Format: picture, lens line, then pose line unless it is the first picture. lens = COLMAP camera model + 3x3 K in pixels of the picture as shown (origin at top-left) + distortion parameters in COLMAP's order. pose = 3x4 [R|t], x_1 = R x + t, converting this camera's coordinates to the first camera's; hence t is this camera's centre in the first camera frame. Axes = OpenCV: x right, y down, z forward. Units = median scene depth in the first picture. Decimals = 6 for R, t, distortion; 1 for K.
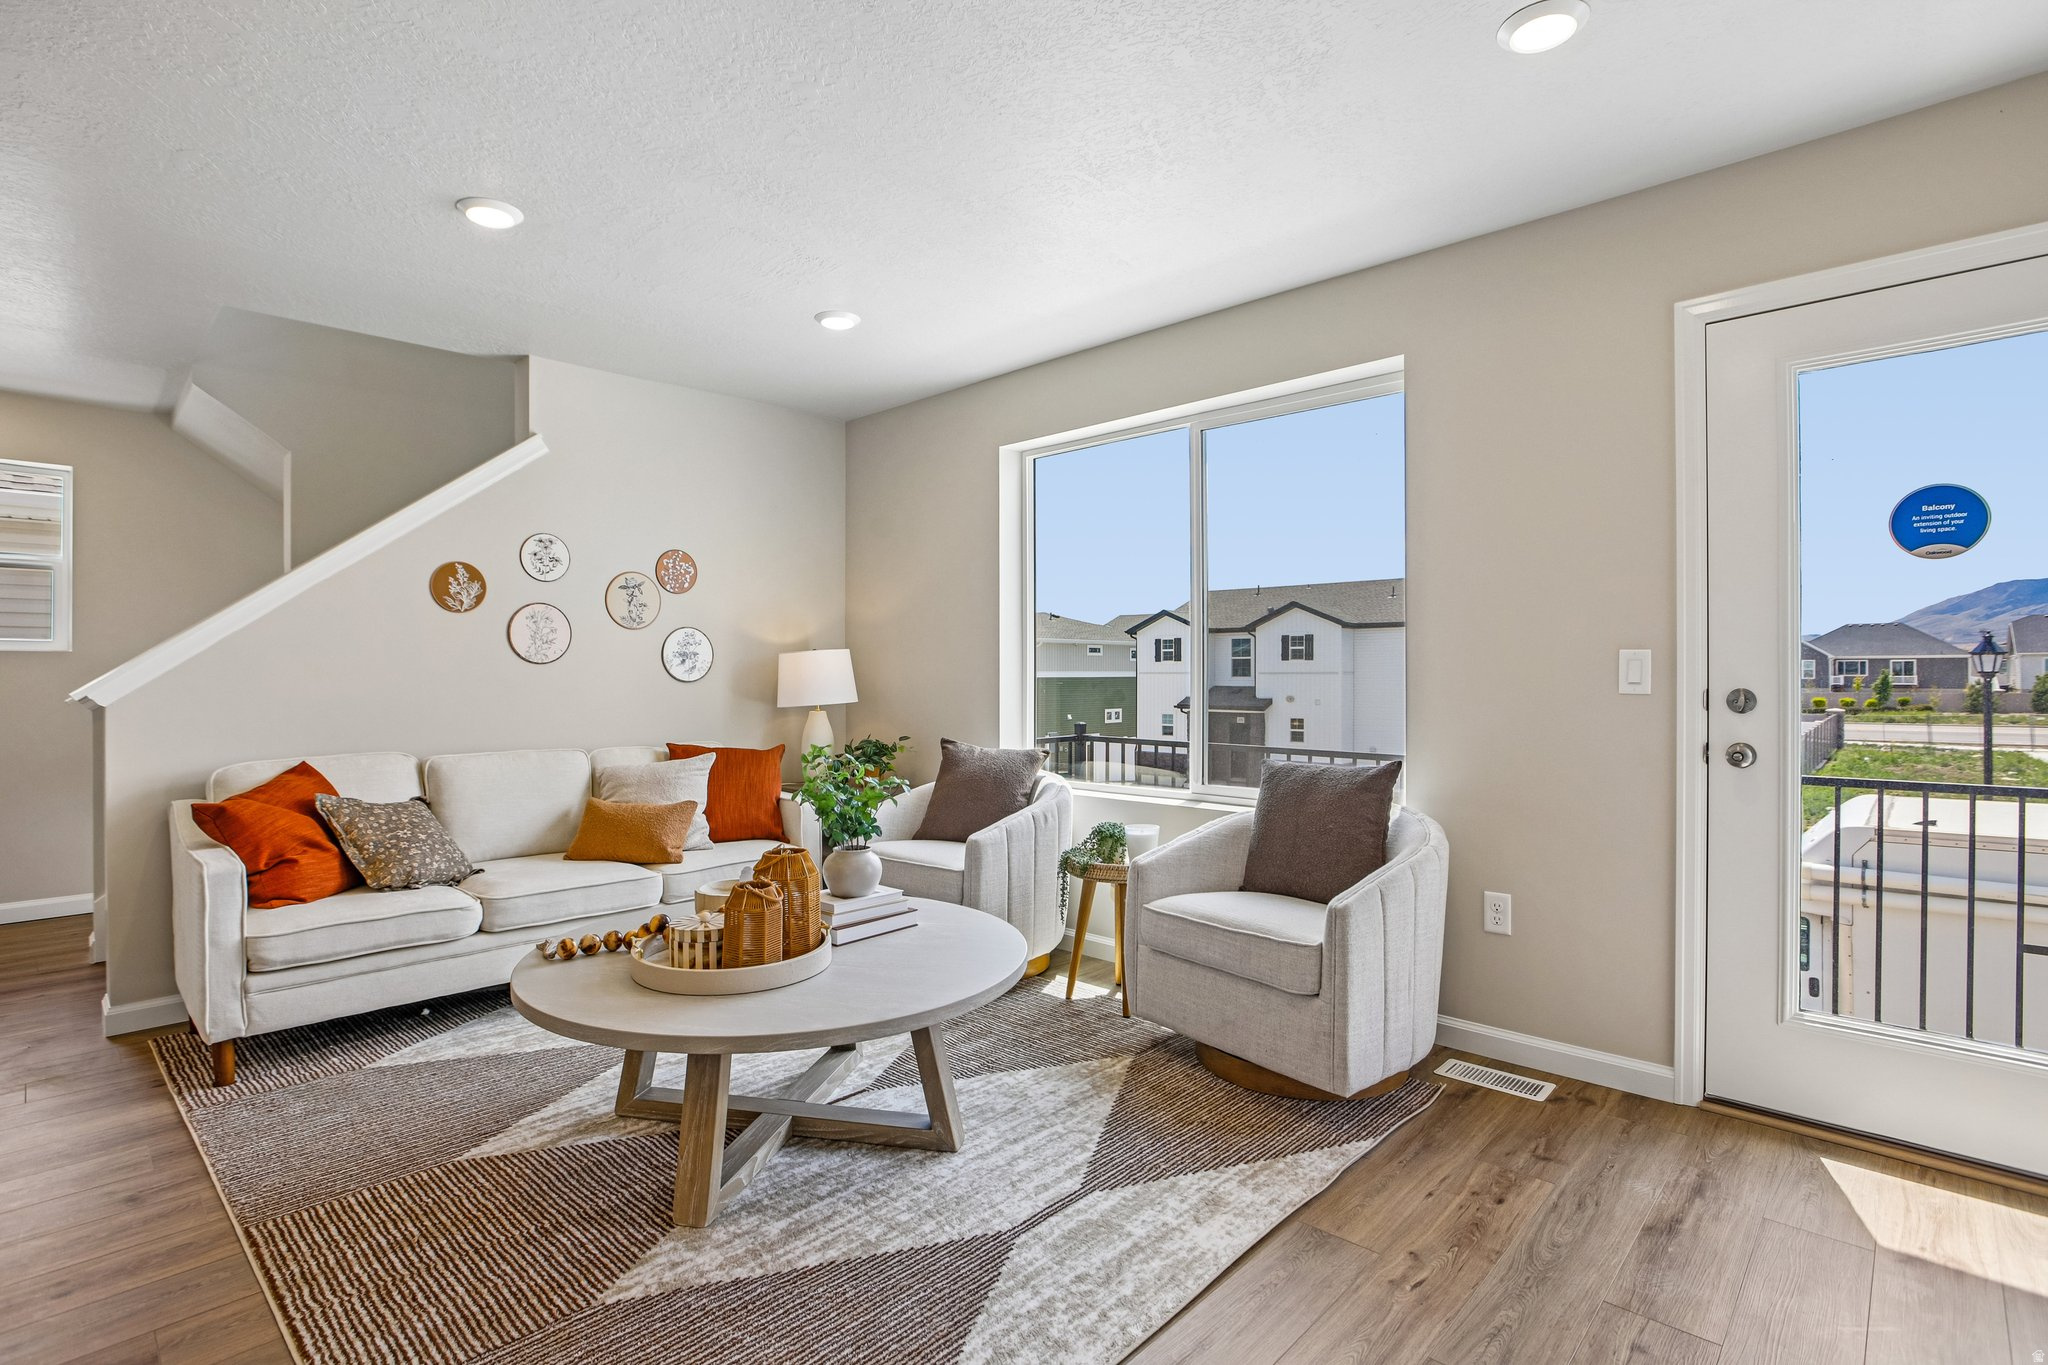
lens RADIAL K [[975.7, 0, 1014.4], [0, 975.7, 671.8], [0, 0, 1]] dist [-0.048664, 0.020748]
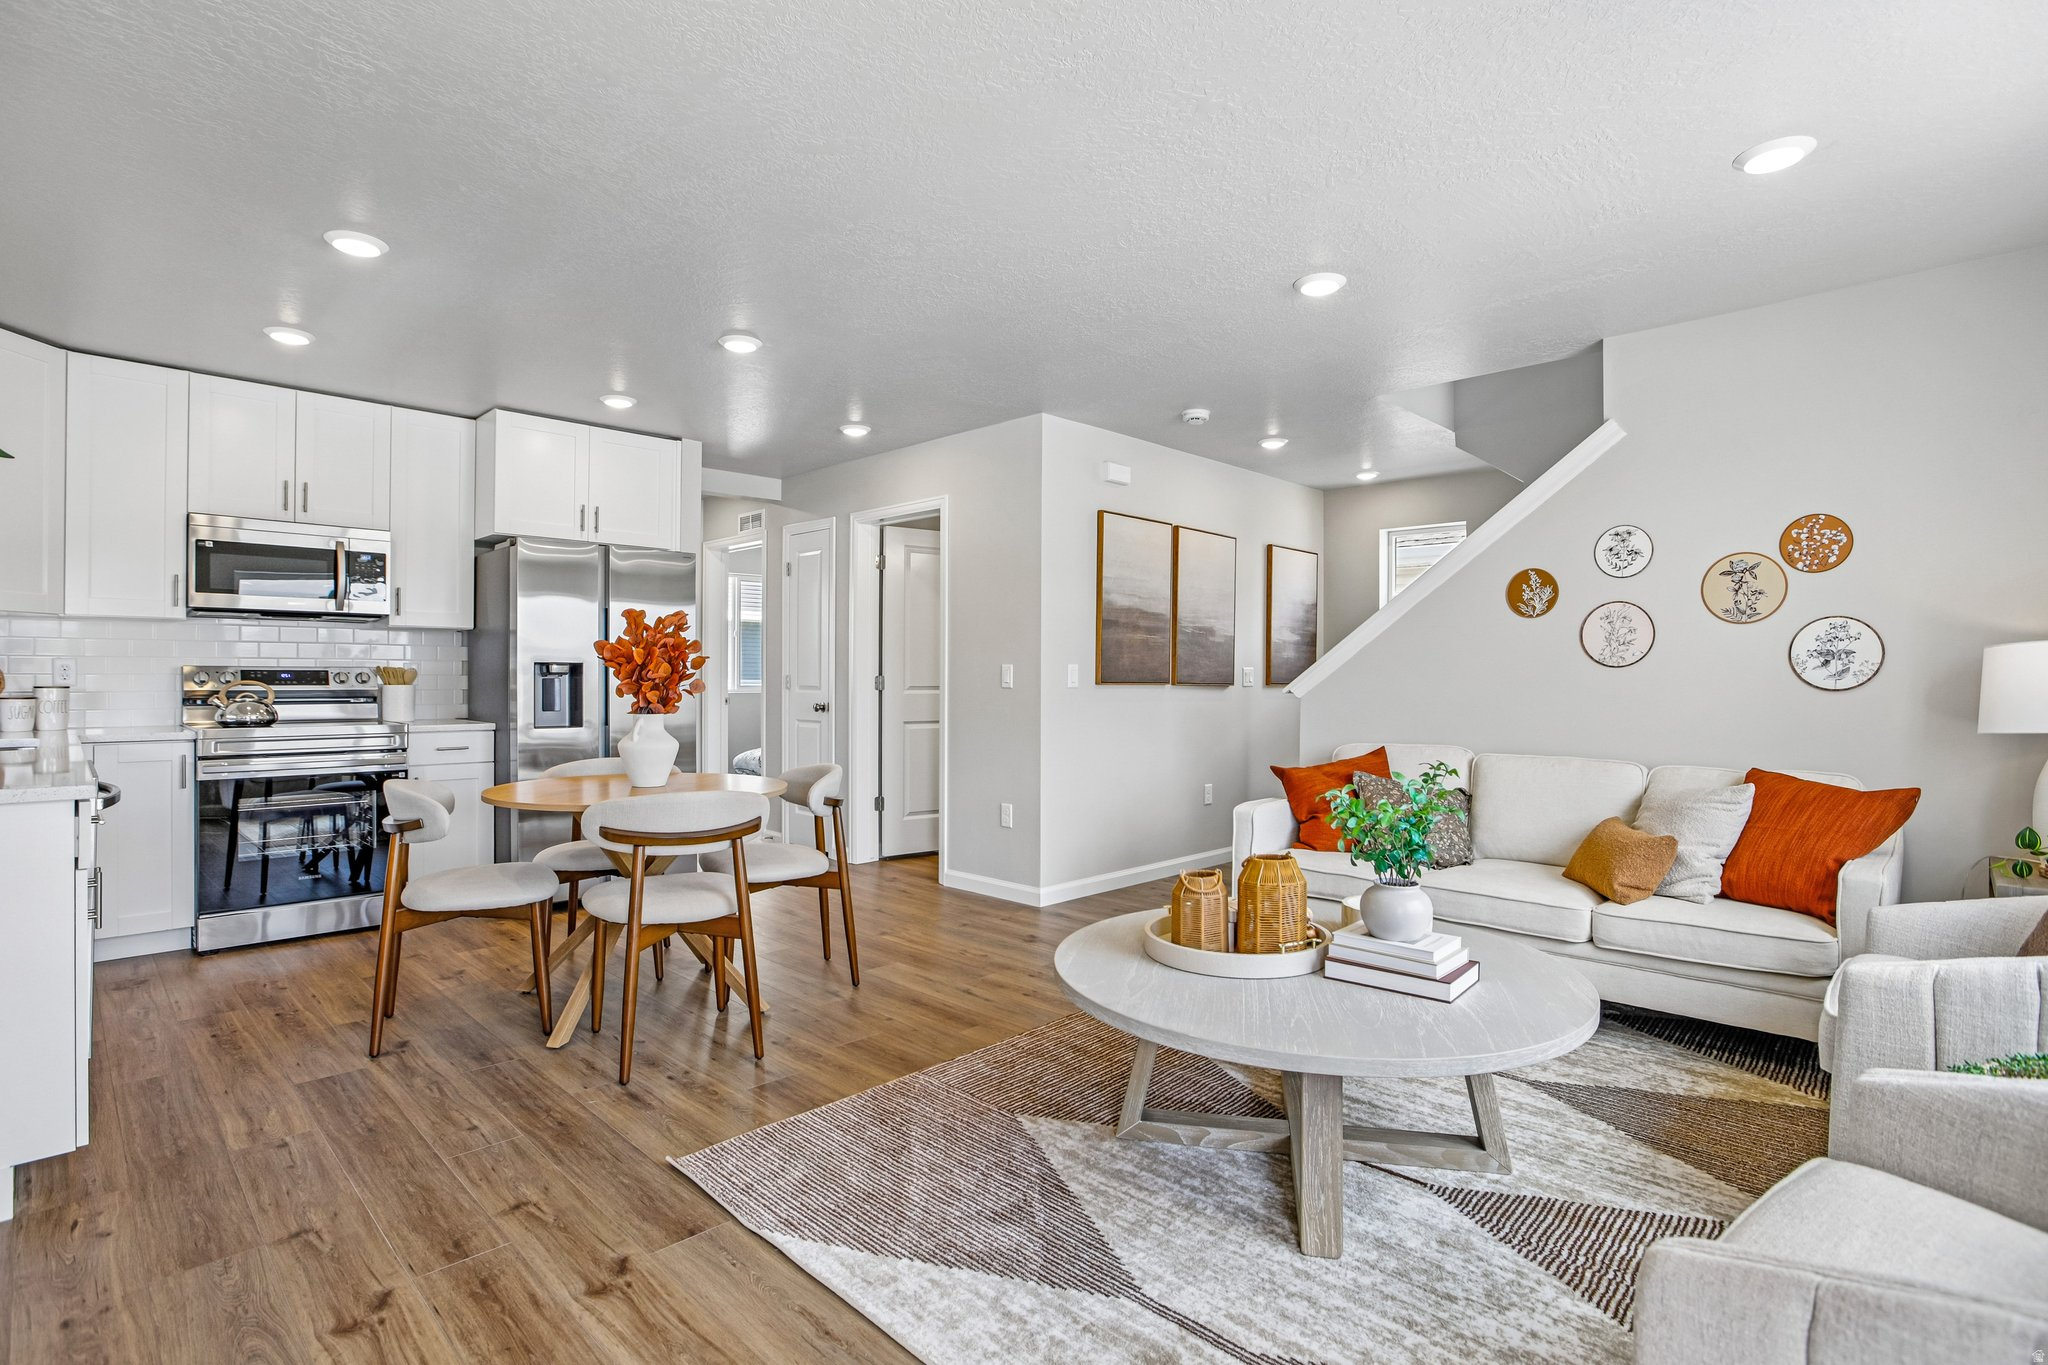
lens RADIAL K [[975.7, 0, 1014.4], [0, 975.7, 671.8], [0, 0, 1]] dist [-0.048664, 0.020748]
pose [[0.000538, -0.000958, -0.999999, 0.685799], [-0.004676, 0.999989, -0.000961, -0.000361], [0.999989, 0.004676, 0.000533, 0.674091]]
